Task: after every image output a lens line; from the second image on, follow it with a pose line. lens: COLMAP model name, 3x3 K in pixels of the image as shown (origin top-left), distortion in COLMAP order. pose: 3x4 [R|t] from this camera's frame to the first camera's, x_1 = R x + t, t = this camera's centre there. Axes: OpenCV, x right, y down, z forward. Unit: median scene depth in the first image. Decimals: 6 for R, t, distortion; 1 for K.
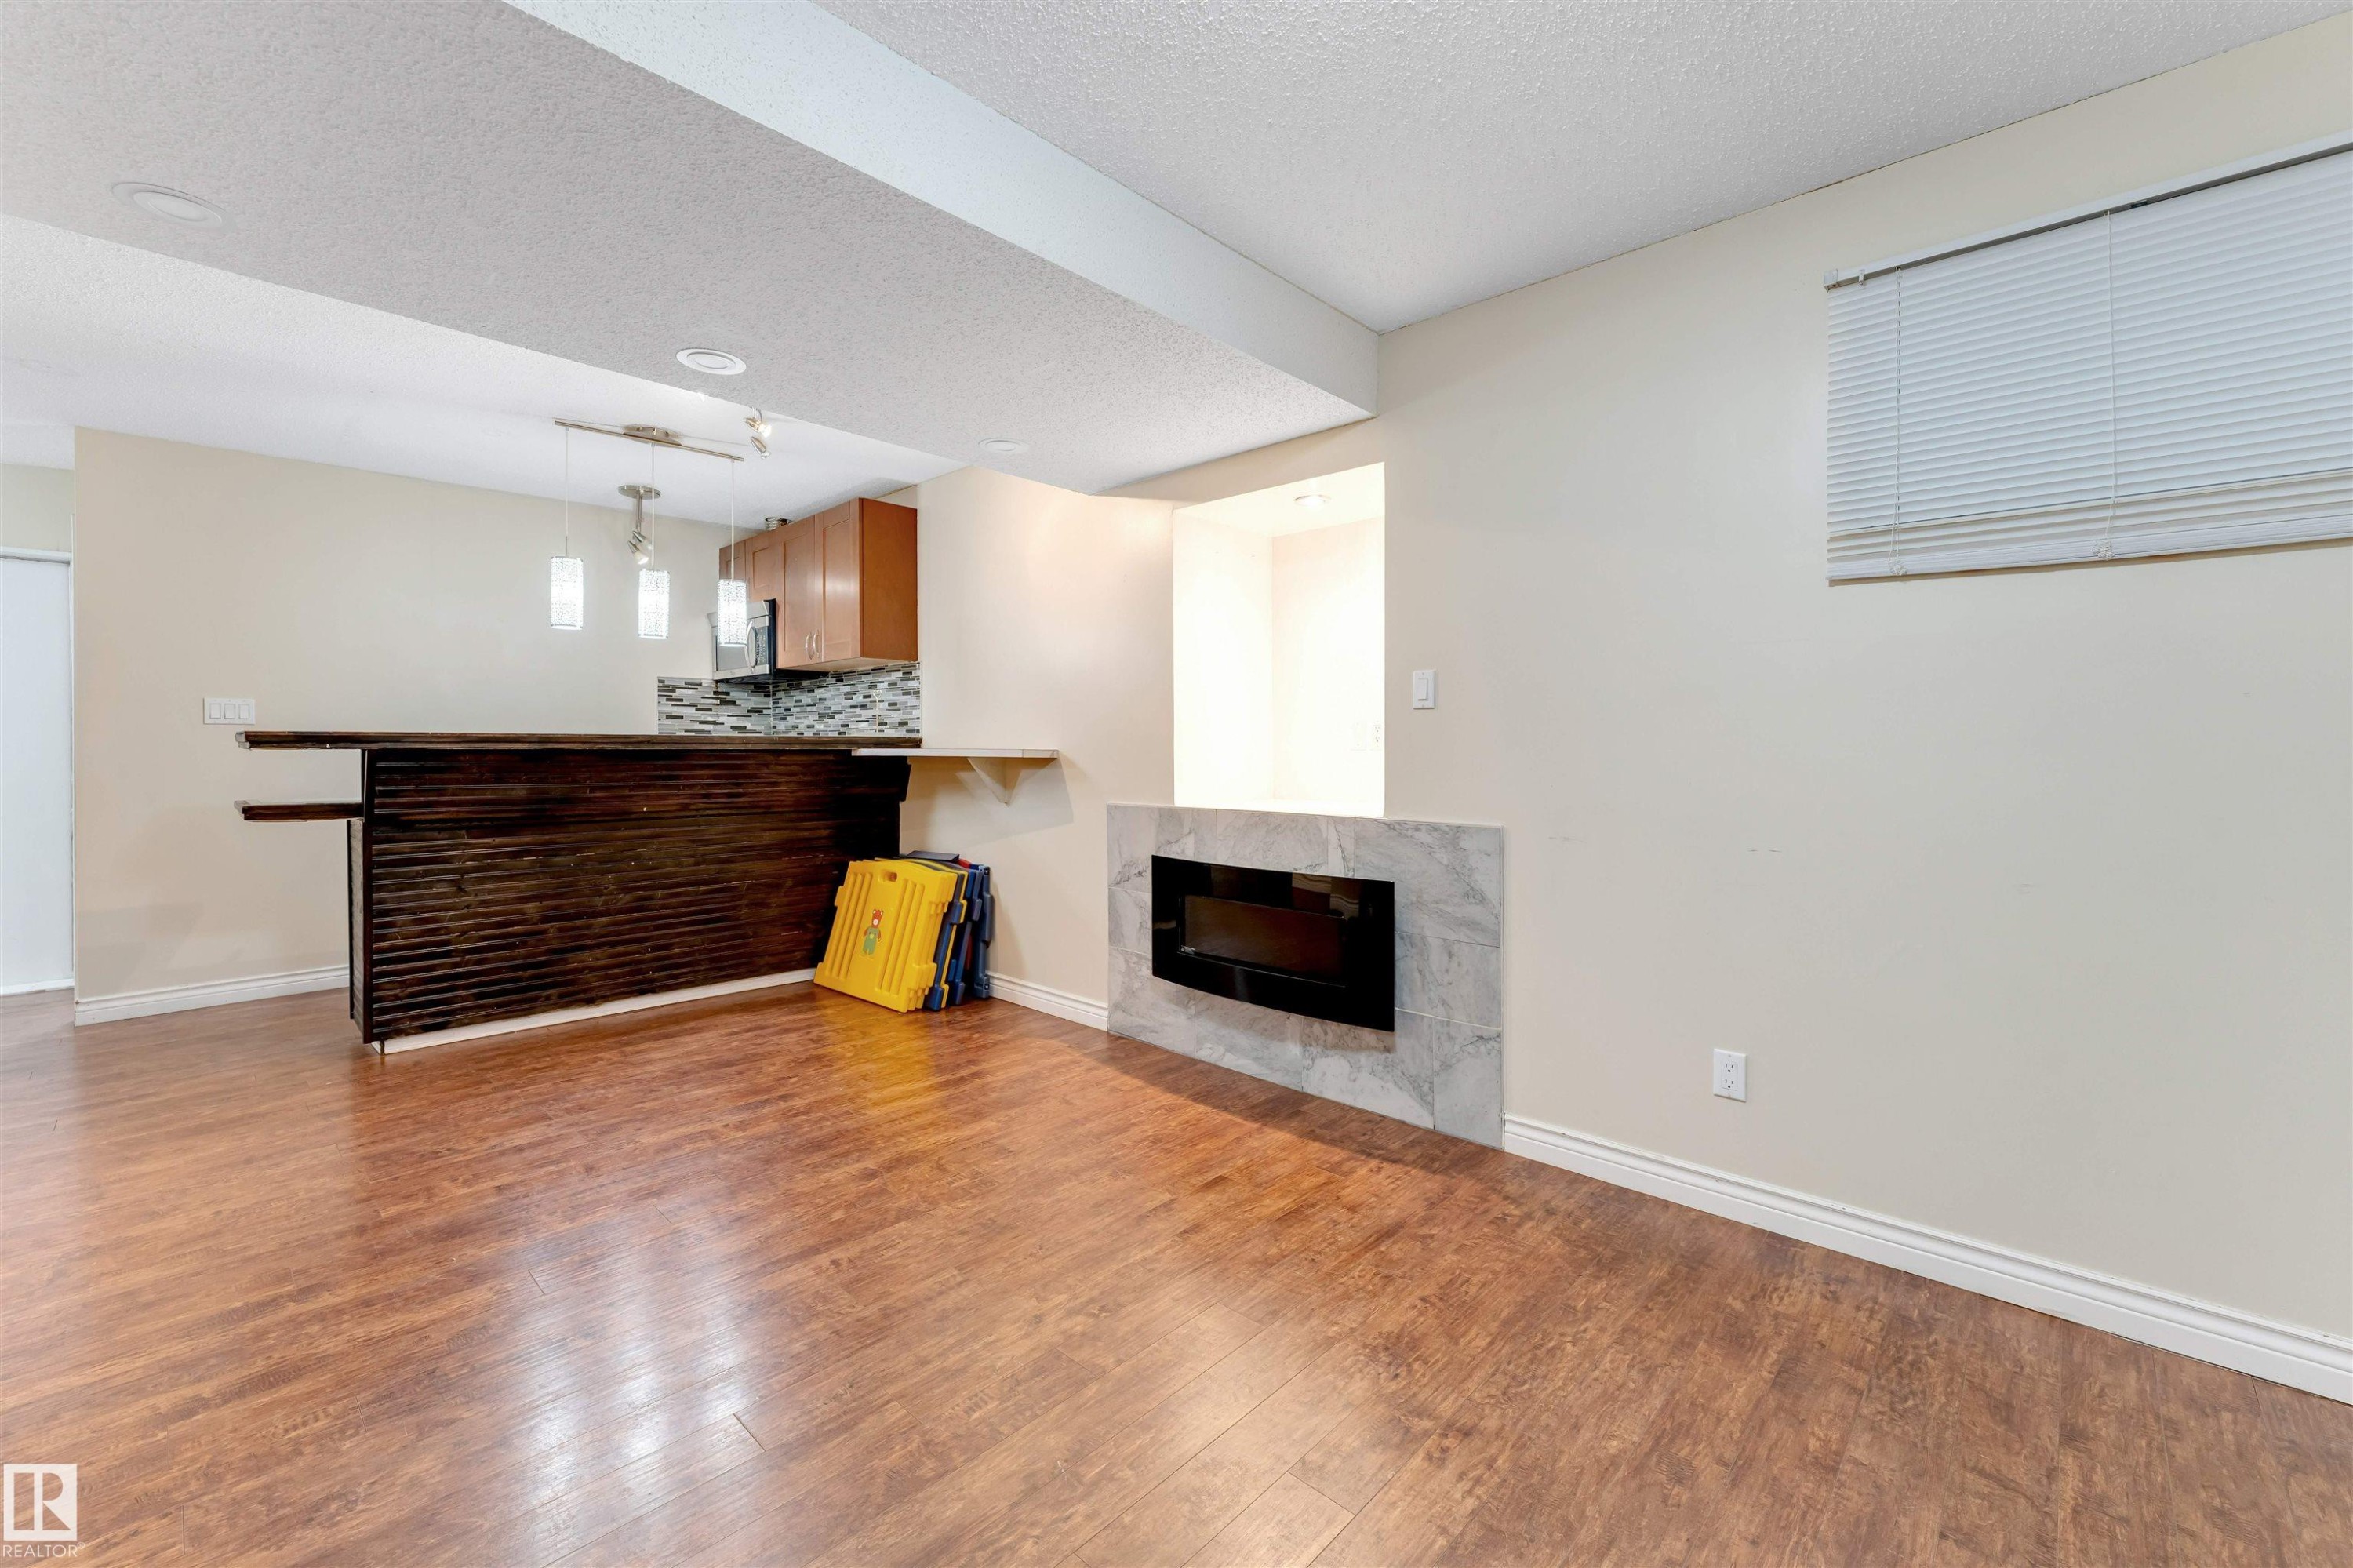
lens RADIAL K [[951.0, 0, 1161.4], [0, 951.0, 763.0], [0, 0, 1]] dist [-0.002758, -0.000487]
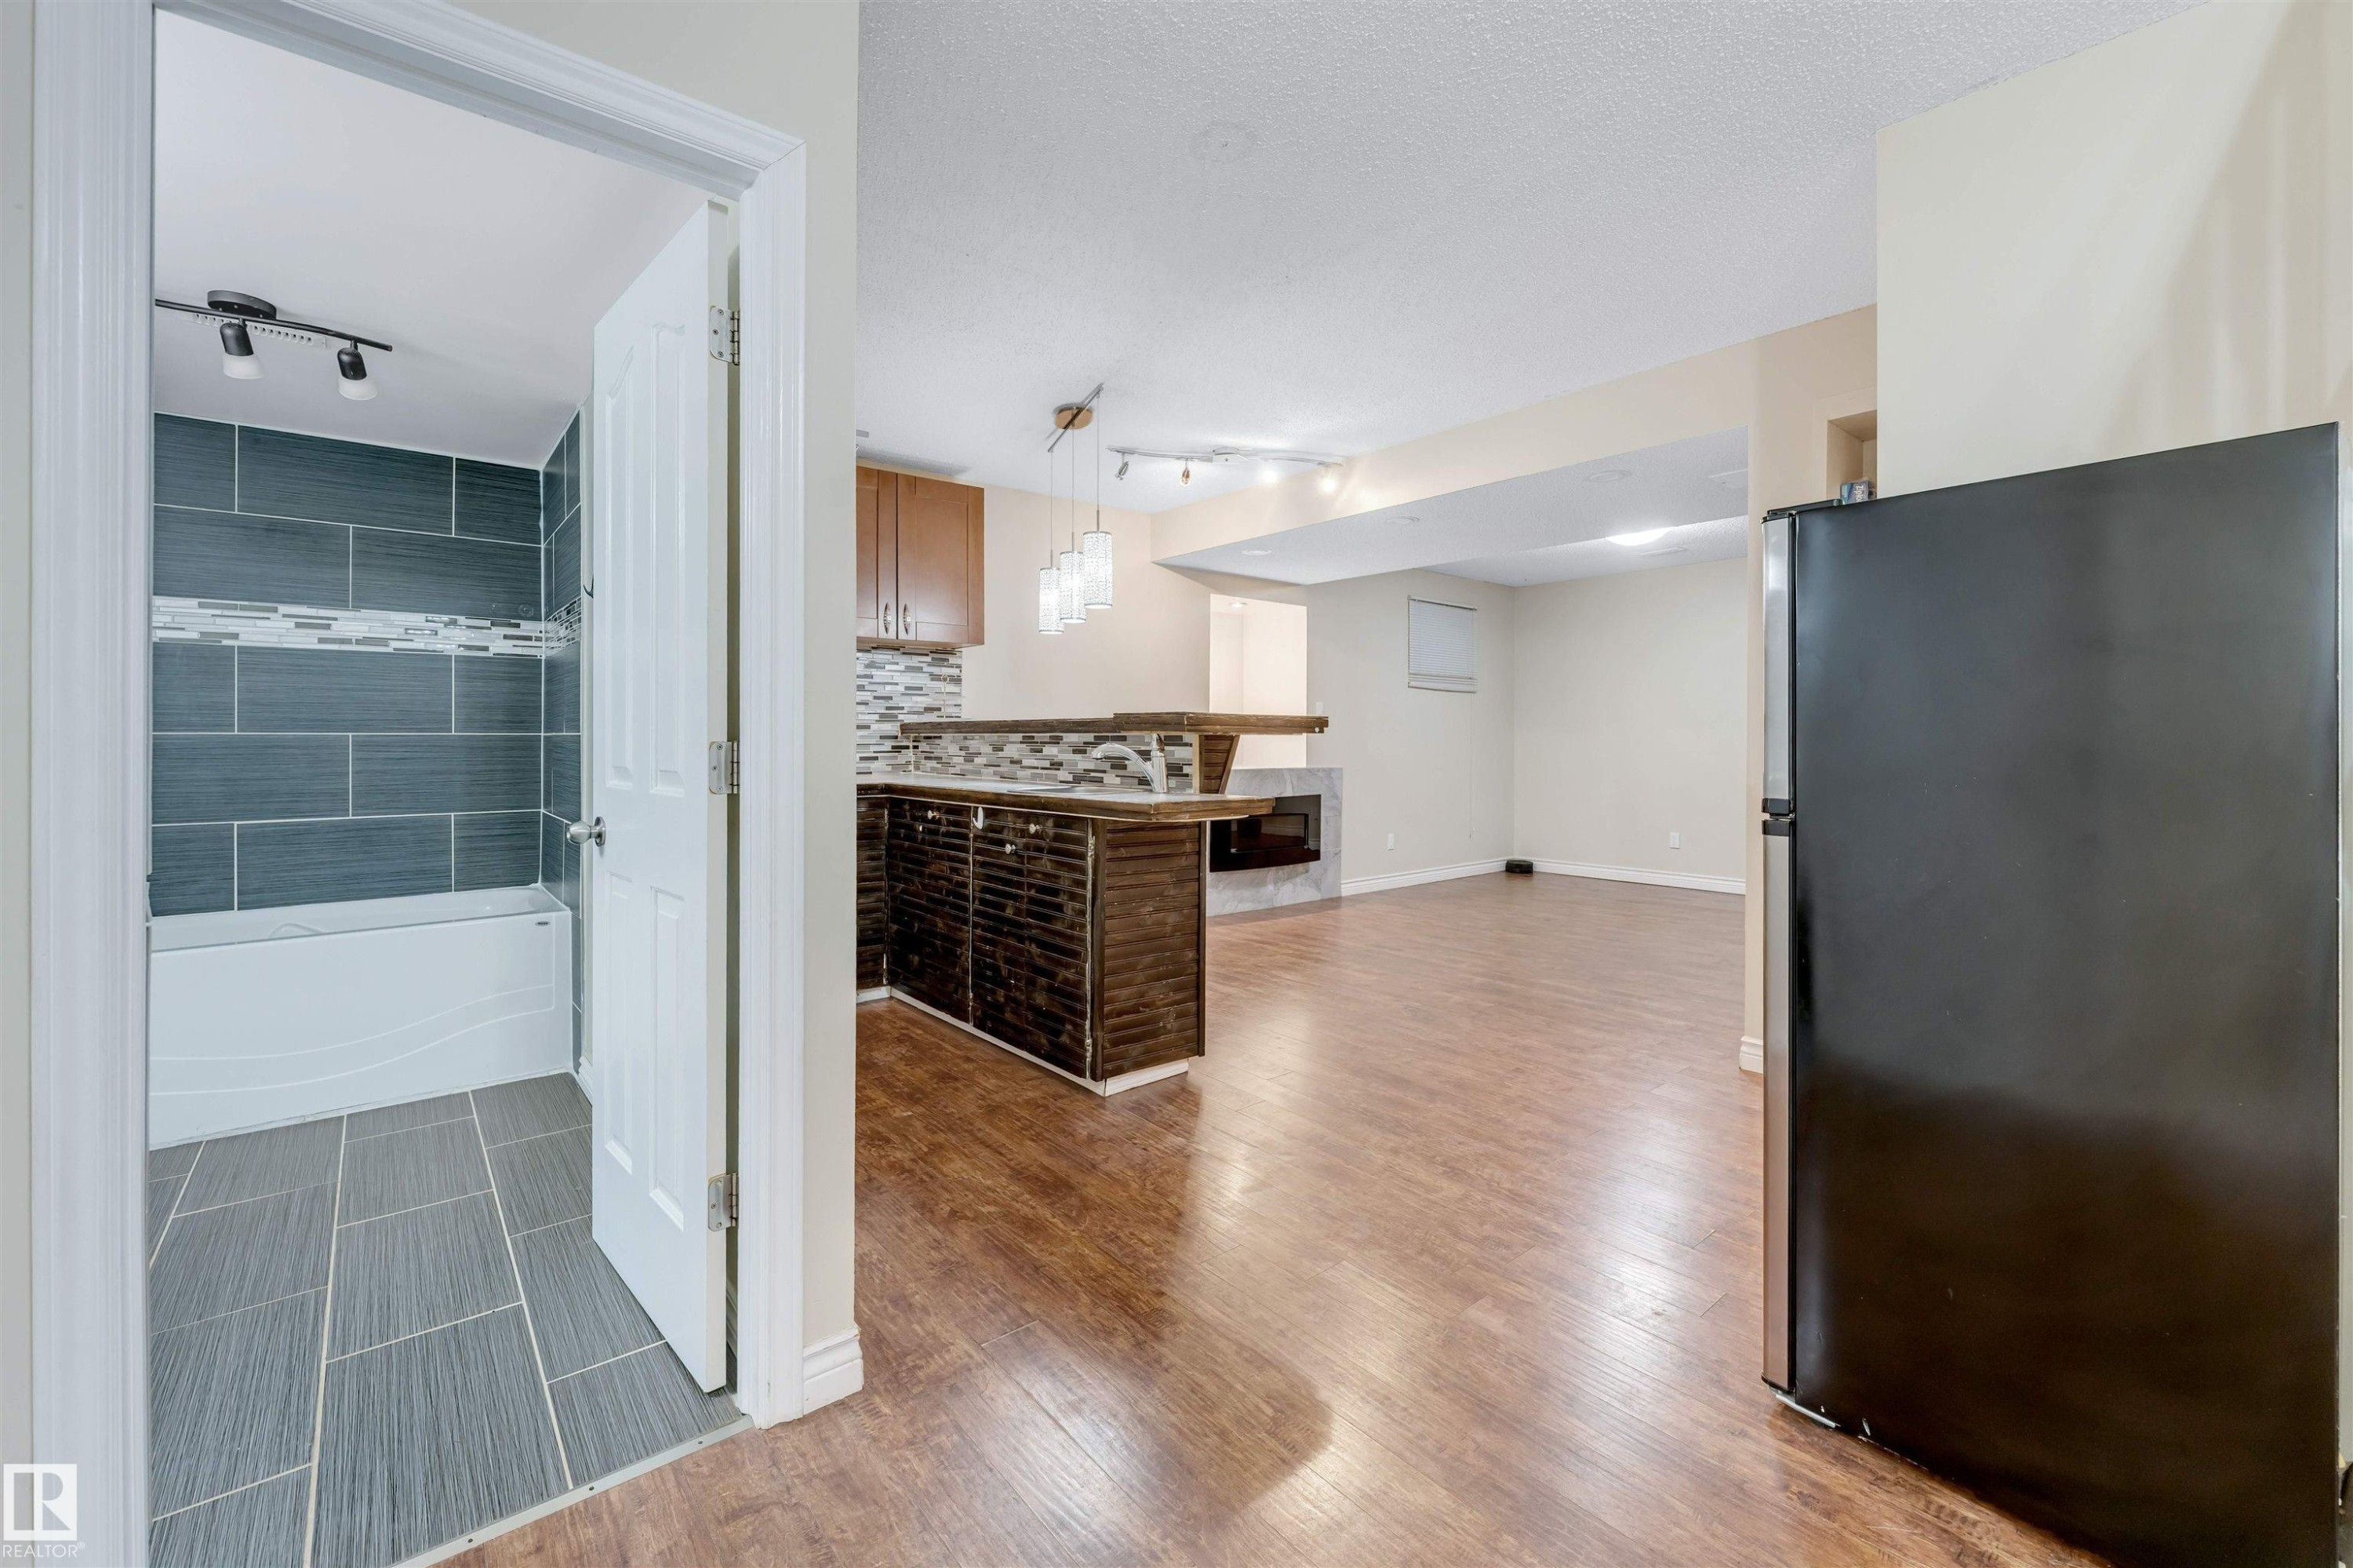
lens RADIAL K [[984.5, 0, 1161.8], [0, 984.5, 740.7], [0, 0, 1]] dist [-0.000484, -0.000047]
pose [[0.122181, -0.004941, 0.992496, -1.869100], [0.011332, 0.999929, 0.003583, -0.014301], [-0.992443, 0.010809, 0.122228, 0.943774]]
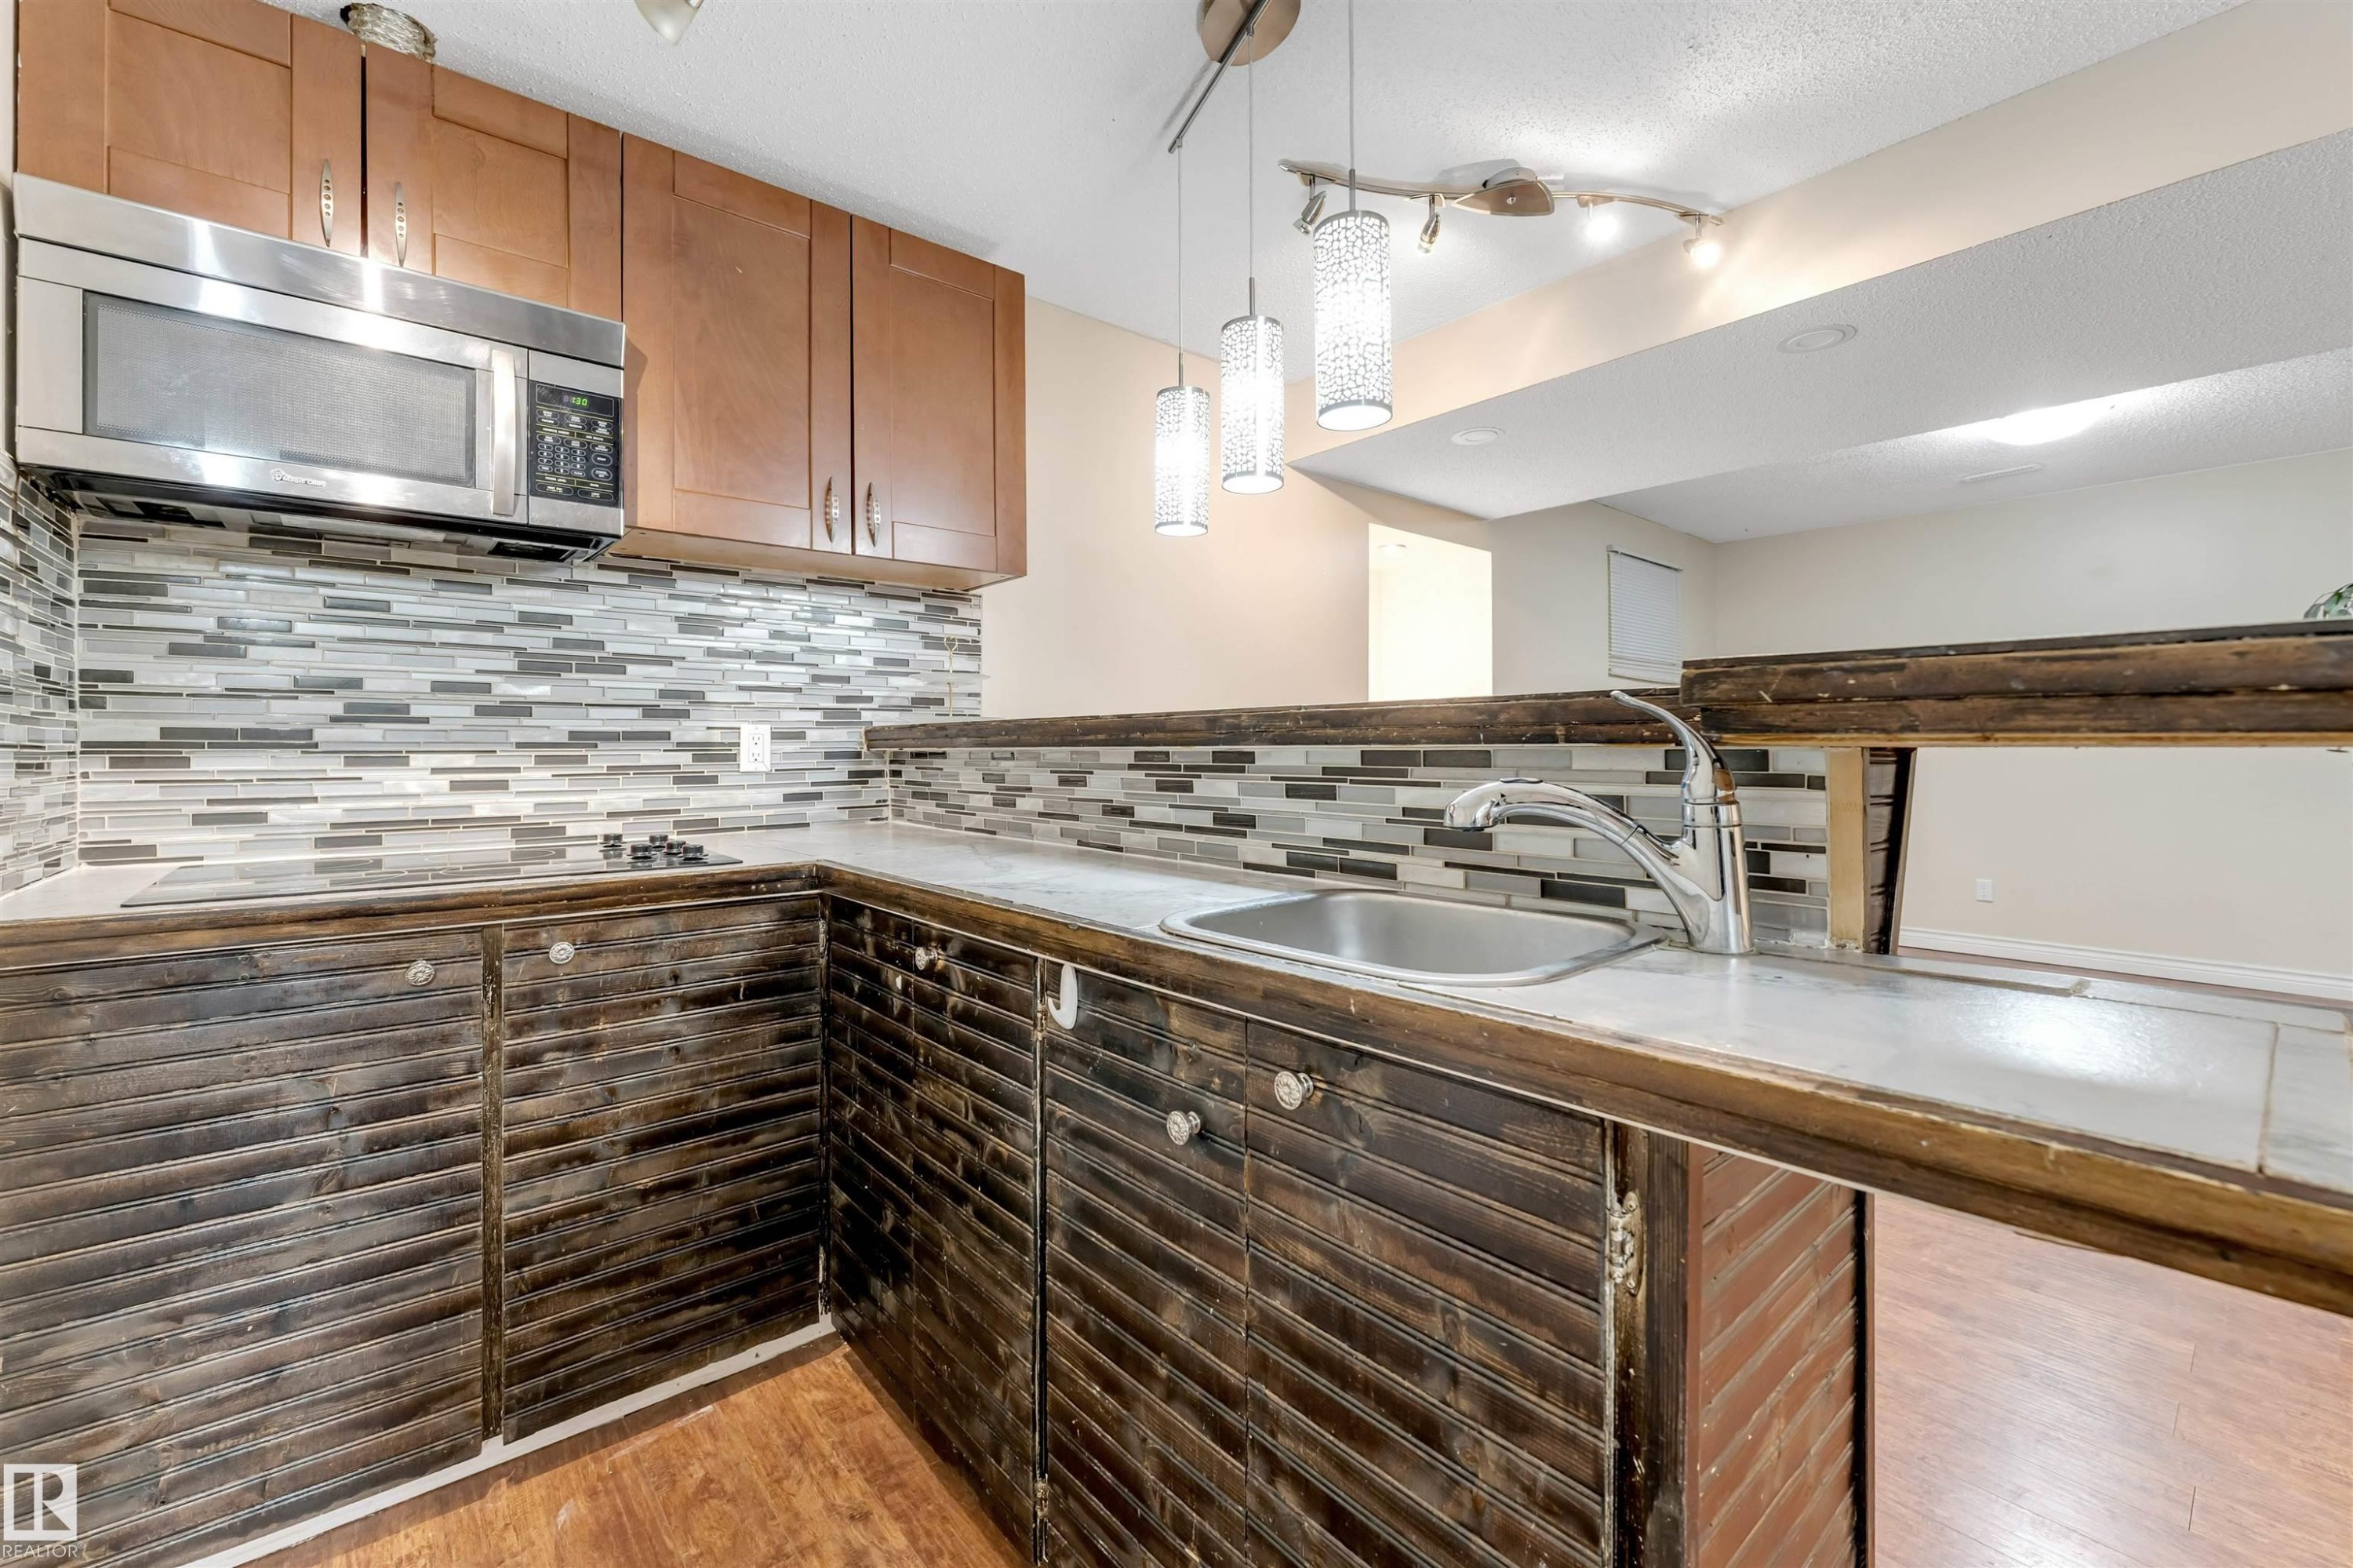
lens RADIAL K [[968.9, 0, 1175.0], [0, 968.9, 743.4], [0, 0, 1]] dist [-0.001916, -0.000224]
pose [[0.103017, 0.001467, 0.994679, -1.176845], [0.018986, 0.999814, -0.003441, -0.020260], [-0.994498, 0.019240, 0.102970, 1.195898]]
